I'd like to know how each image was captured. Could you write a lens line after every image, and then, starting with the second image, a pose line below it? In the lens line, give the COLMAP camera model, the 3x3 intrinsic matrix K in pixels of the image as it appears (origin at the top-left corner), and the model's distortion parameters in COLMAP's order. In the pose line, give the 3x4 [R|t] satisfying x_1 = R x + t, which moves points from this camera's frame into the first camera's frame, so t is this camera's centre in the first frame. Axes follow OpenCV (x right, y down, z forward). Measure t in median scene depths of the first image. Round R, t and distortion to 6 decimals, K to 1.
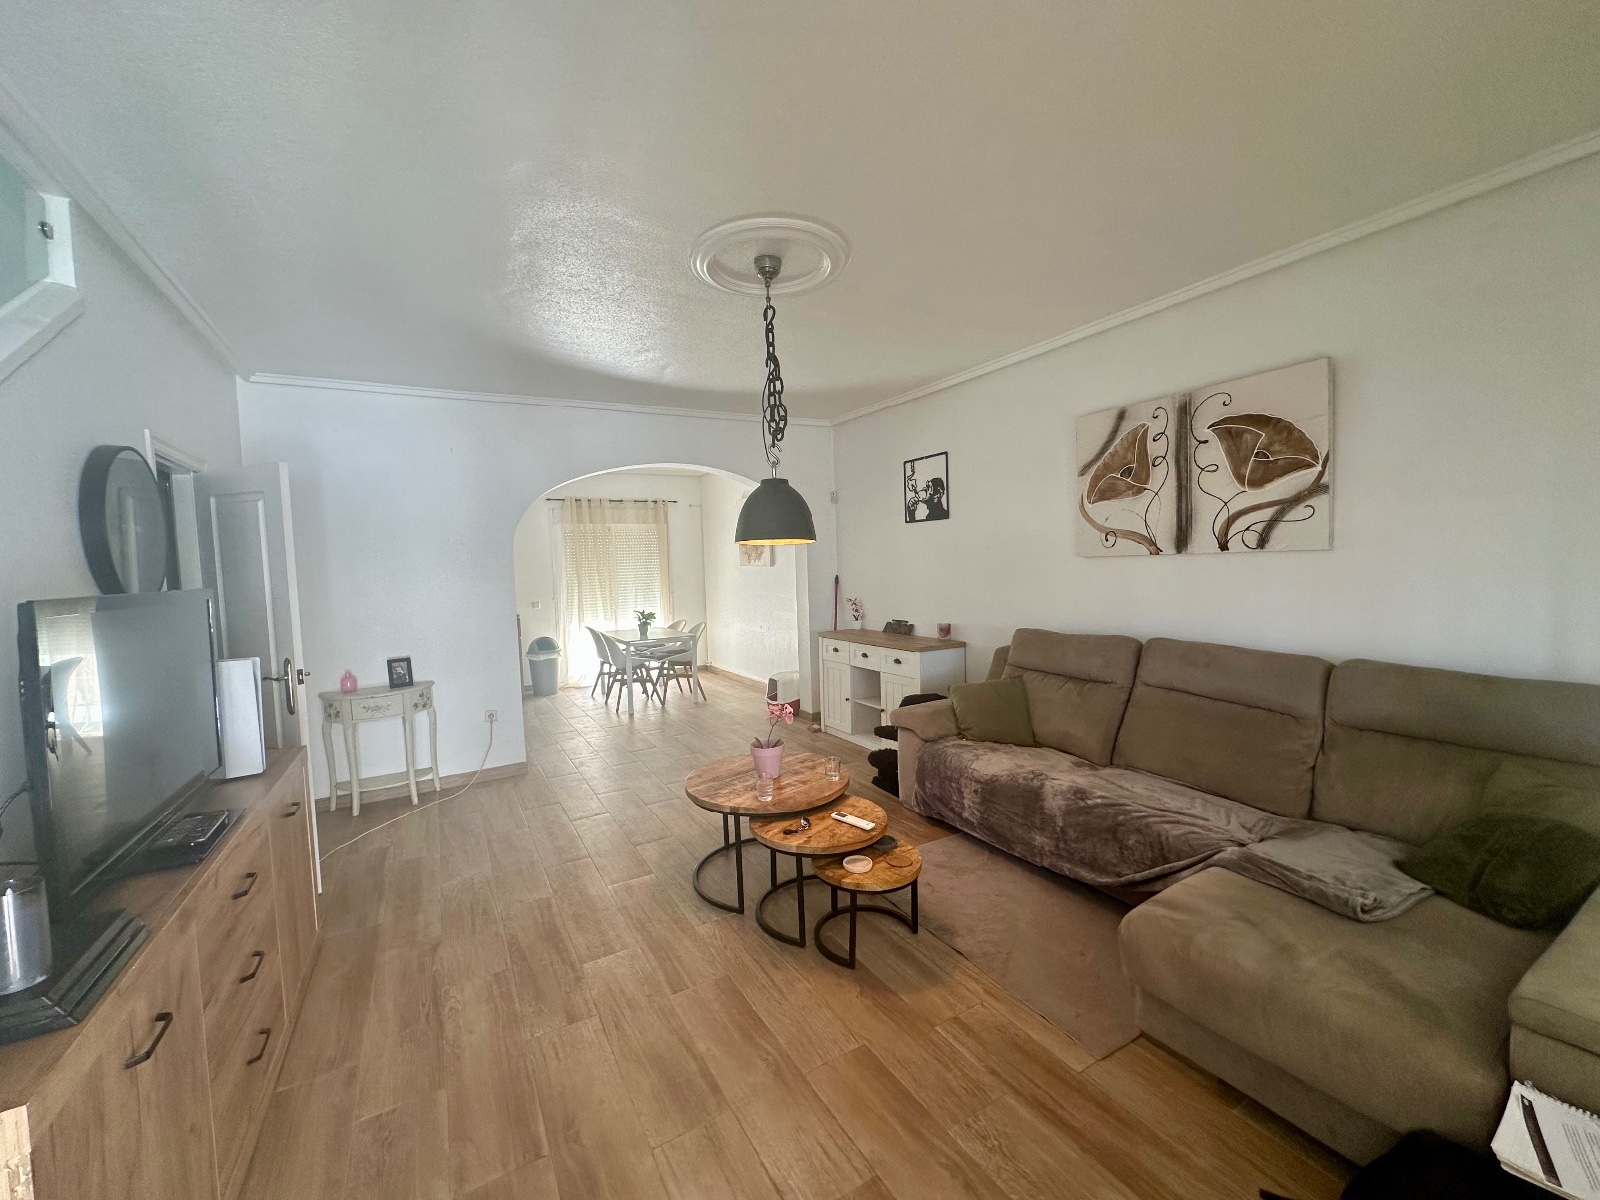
lens RADIAL K [[637.6, 0, 797.9], [0, 637.6, 602.0], [0, 0, 1]] dist [-0.002422, -0.000490]
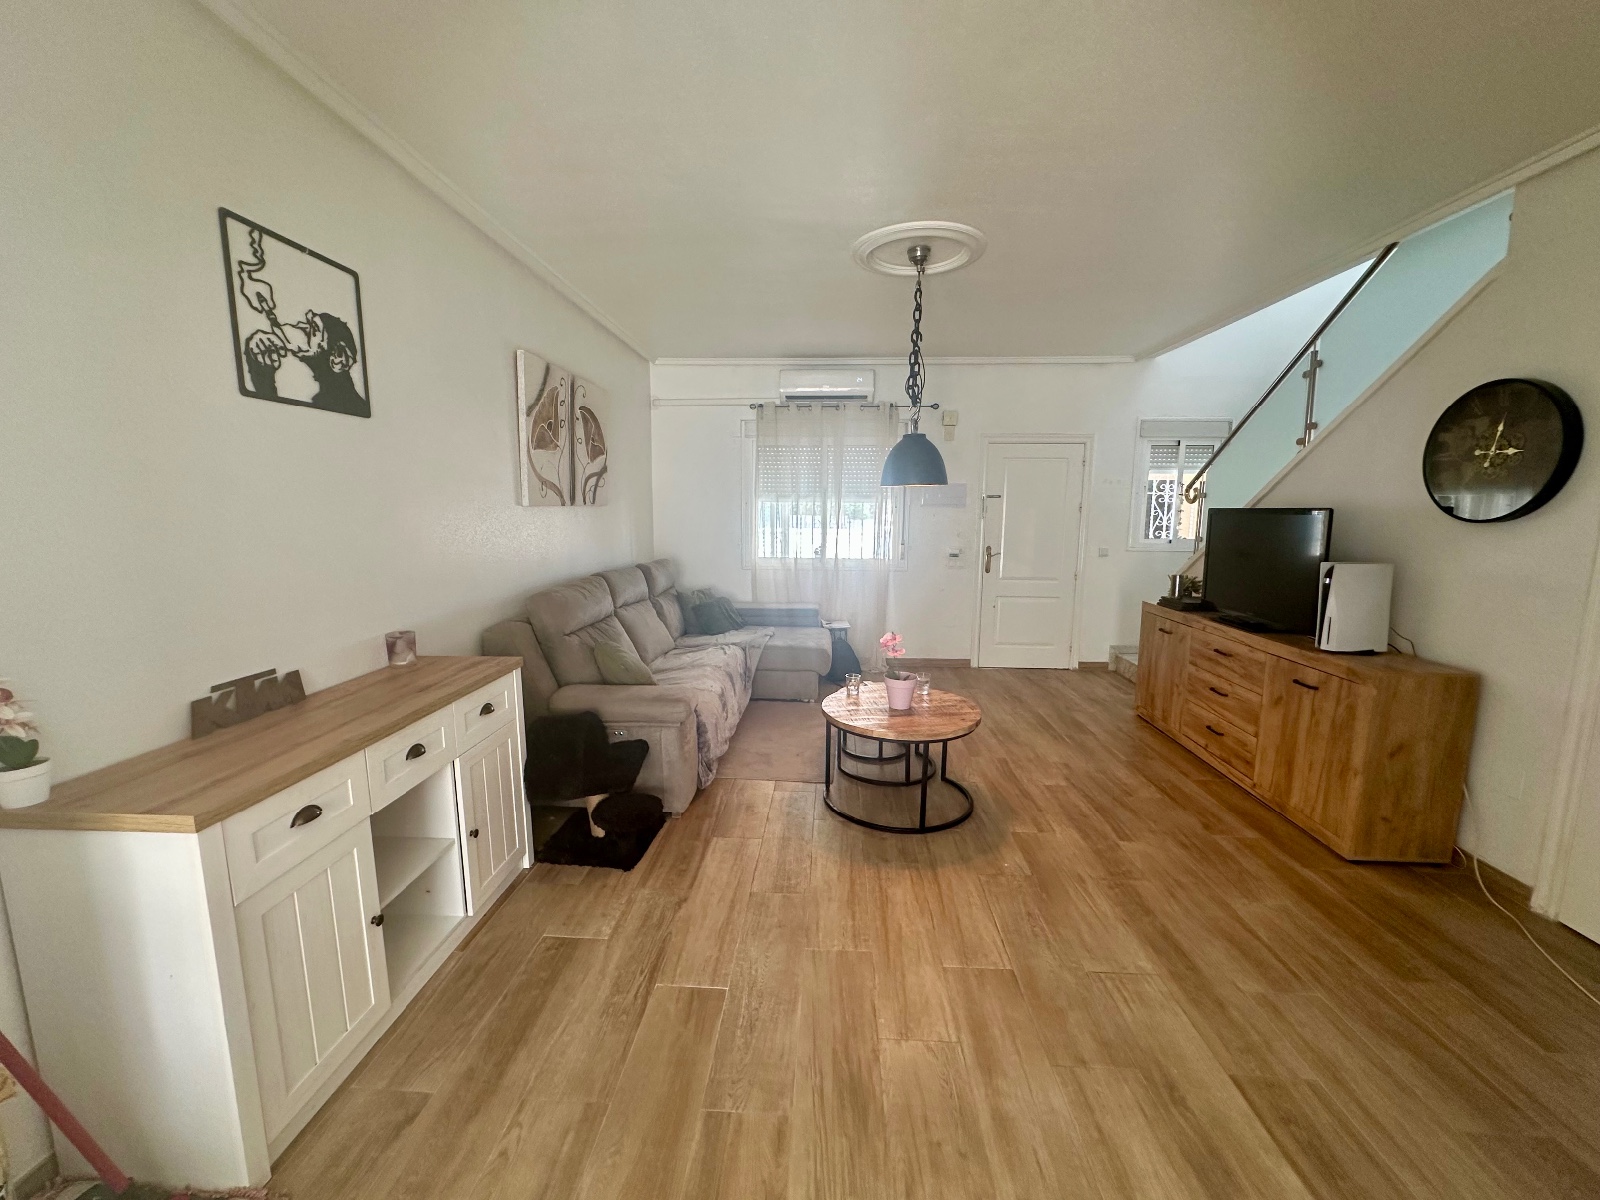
lens RADIAL K [[637.6, 0, 800.5], [0, 637.6, 598.9], [0, 0, 1]] dist [-0.002422, -0.000490]
pose [[-0.835169, -0.049284, 0.547781, -0.301318], [0.058324, 0.982425, 0.177311, -0.061785], [-0.546893, 0.180033, -0.817616, 1.212653]]
